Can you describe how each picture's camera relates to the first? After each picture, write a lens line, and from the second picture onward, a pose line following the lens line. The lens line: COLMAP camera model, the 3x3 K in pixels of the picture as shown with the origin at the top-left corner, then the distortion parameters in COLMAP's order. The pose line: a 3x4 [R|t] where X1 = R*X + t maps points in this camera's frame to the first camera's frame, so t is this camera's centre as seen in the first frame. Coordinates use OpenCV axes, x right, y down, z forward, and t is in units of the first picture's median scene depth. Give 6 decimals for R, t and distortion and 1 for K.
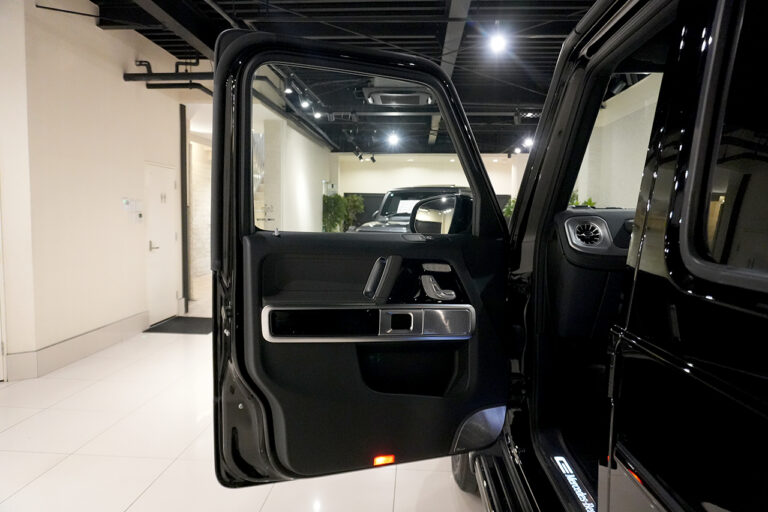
lens RADIAL K [[524.9, 0, 383.7], [0, 524.9, 257.6], [0, 0, 1]] dist [-0.016473, 0.011533]
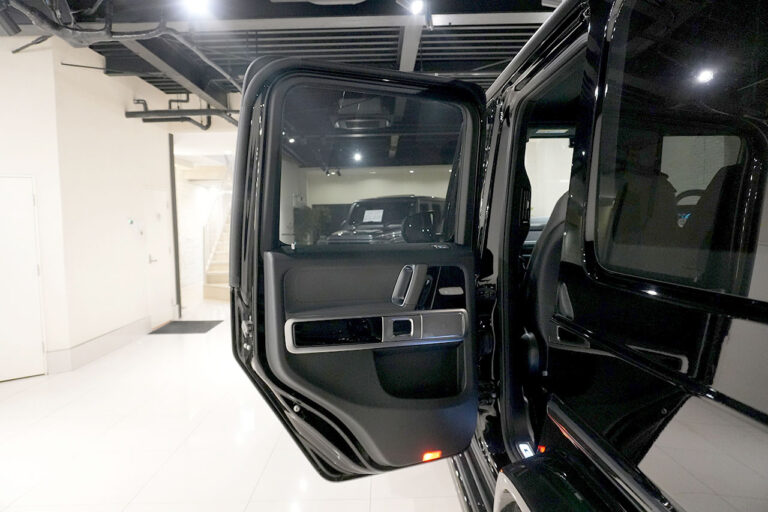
lens RADIAL K [[524.9, 0, 384.1], [0, 524.9, 257.6], [0, 0, 1]] dist [-0.016473, 0.011533]
pose [[0.996956, -0.042184, 0.065576, -0.009168], [0.043160, 0.998976, -0.013542, 0.010595], [-0.064937, 0.016331, 0.997756, -0.154504]]
